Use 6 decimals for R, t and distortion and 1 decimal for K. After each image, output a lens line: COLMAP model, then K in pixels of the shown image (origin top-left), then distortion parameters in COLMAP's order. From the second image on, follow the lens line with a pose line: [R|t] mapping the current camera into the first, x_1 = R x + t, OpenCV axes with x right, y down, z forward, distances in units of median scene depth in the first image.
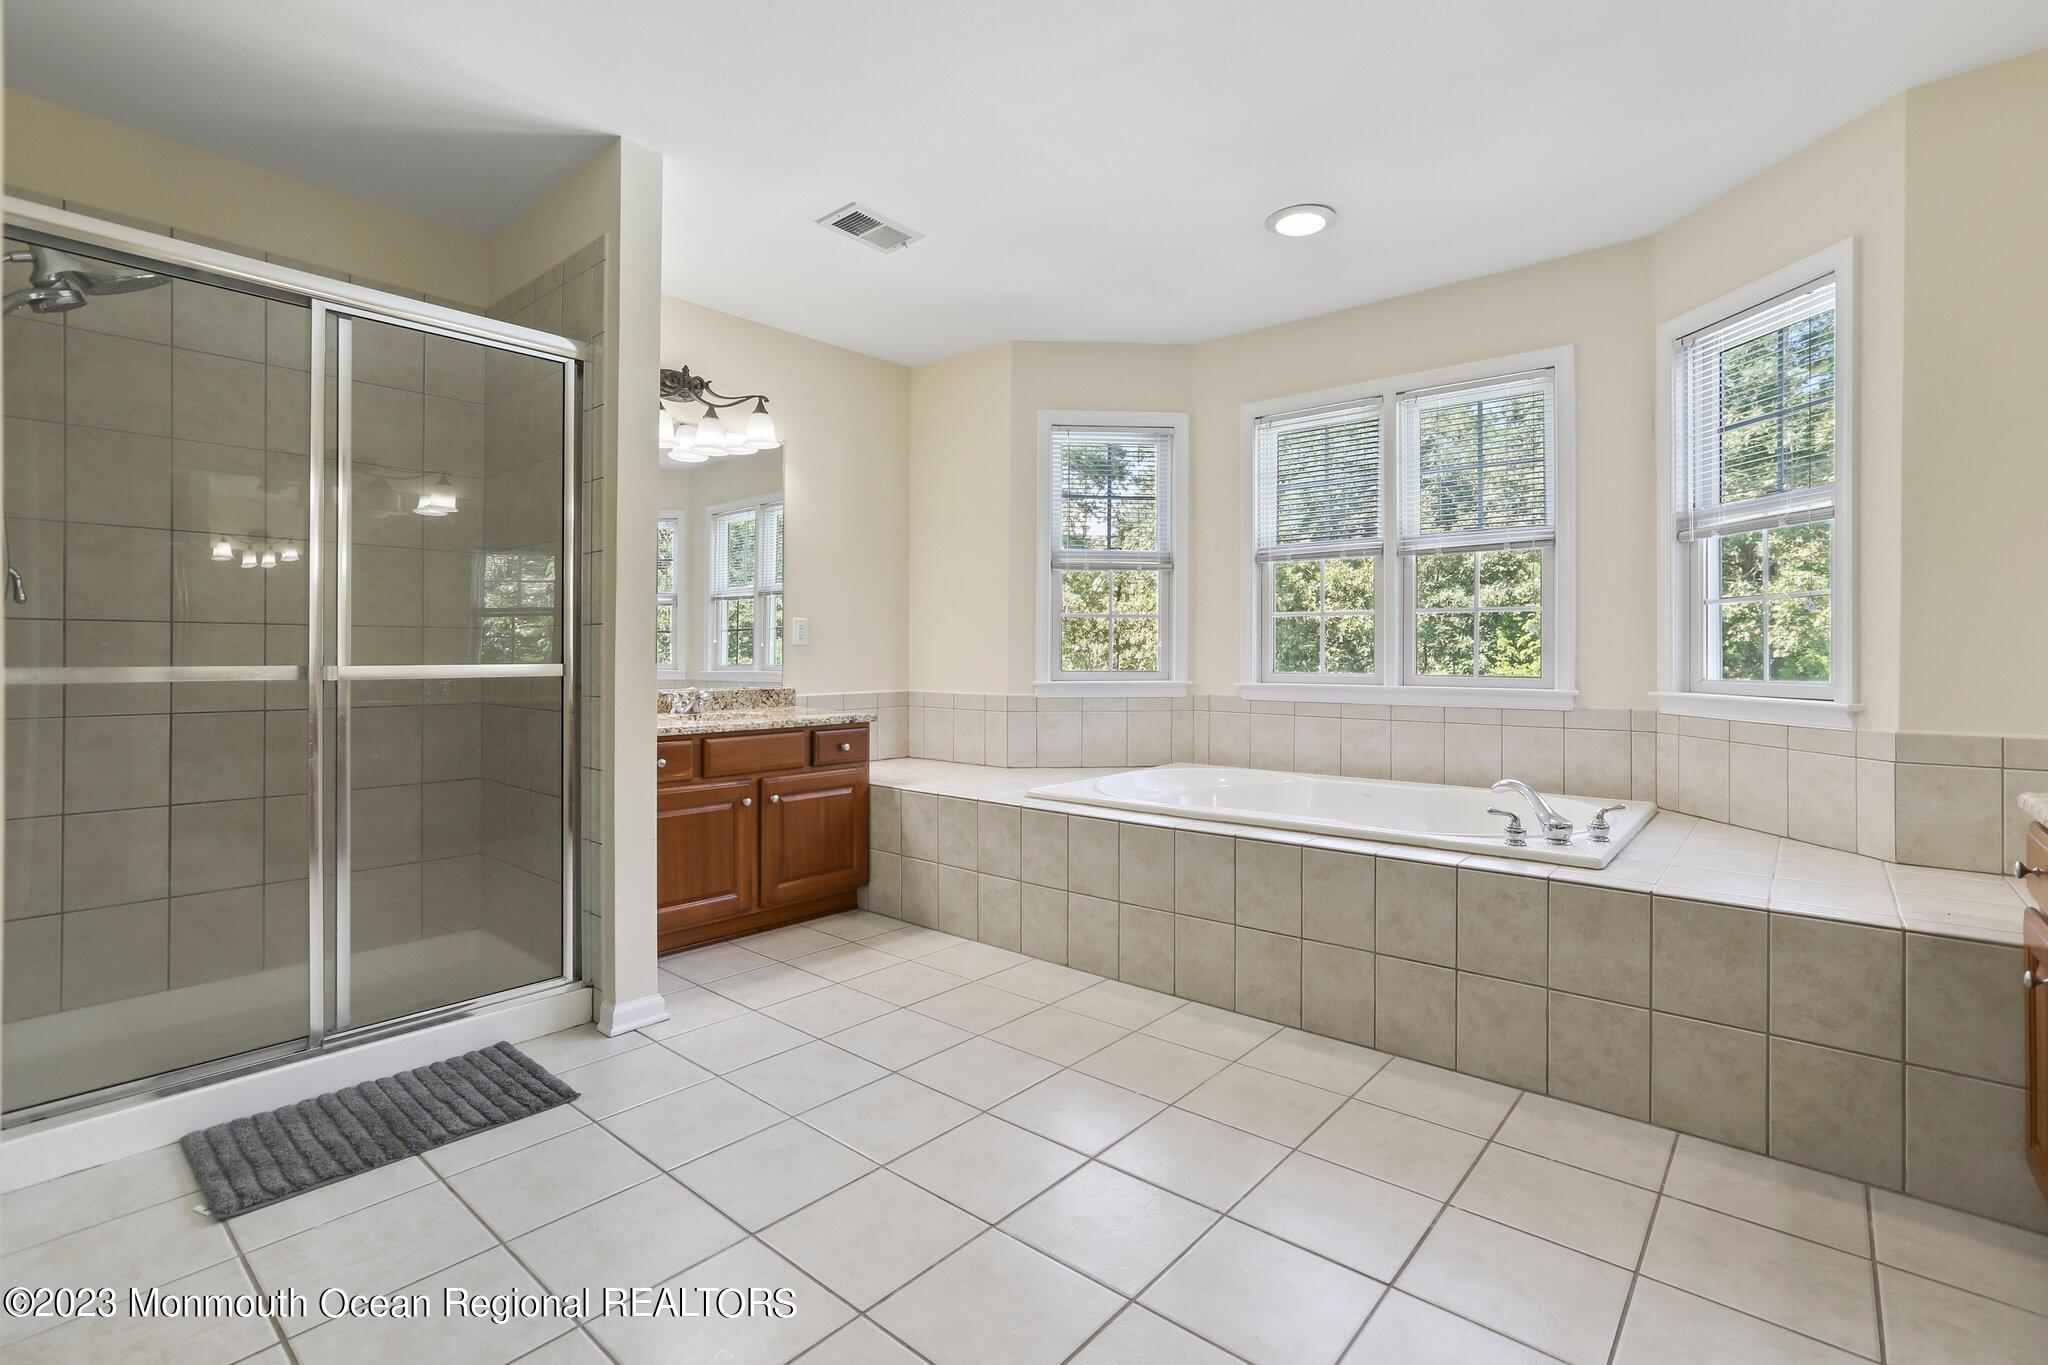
lens RADIAL K [[948.4, 0, 1026.9], [0, 948.4, 662.9], [0, 0, 1]] dist [-0.040815, 0.031878]
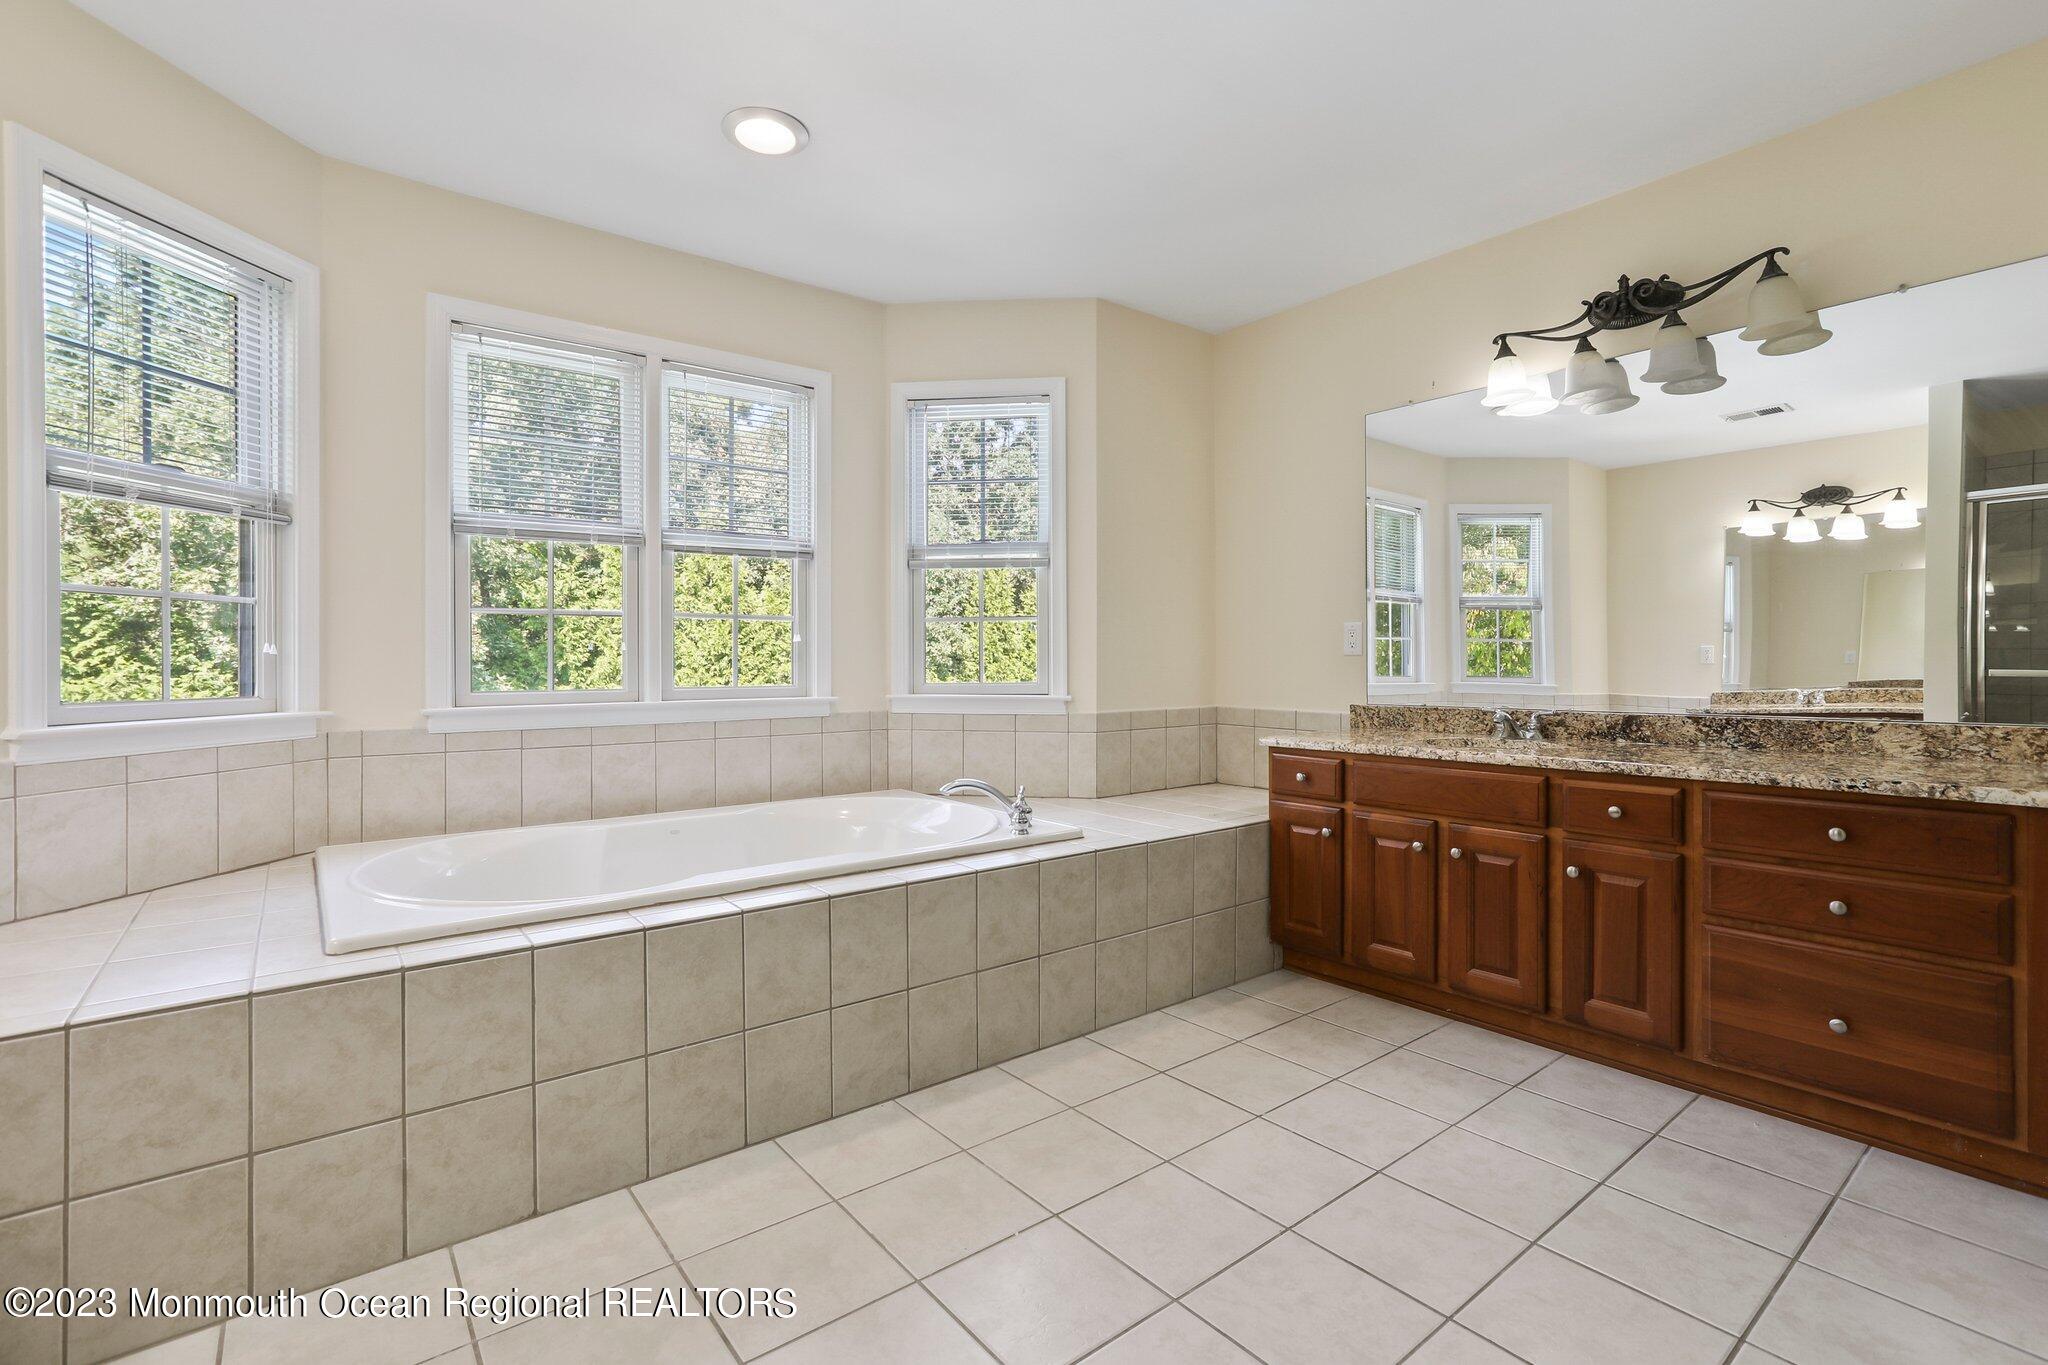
lens RADIAL K [[930.8, 0, 1030.9], [0, 930.8, 680.5], [0, 0, 1]] dist [-0.014986, 0.010945]
pose [[0.200112, -0.022058, 0.979525, -0.400615], [0.013624, 0.999713, 0.019729, -0.007461], [-0.979678, 0.009397, 0.200355, 0.544071]]
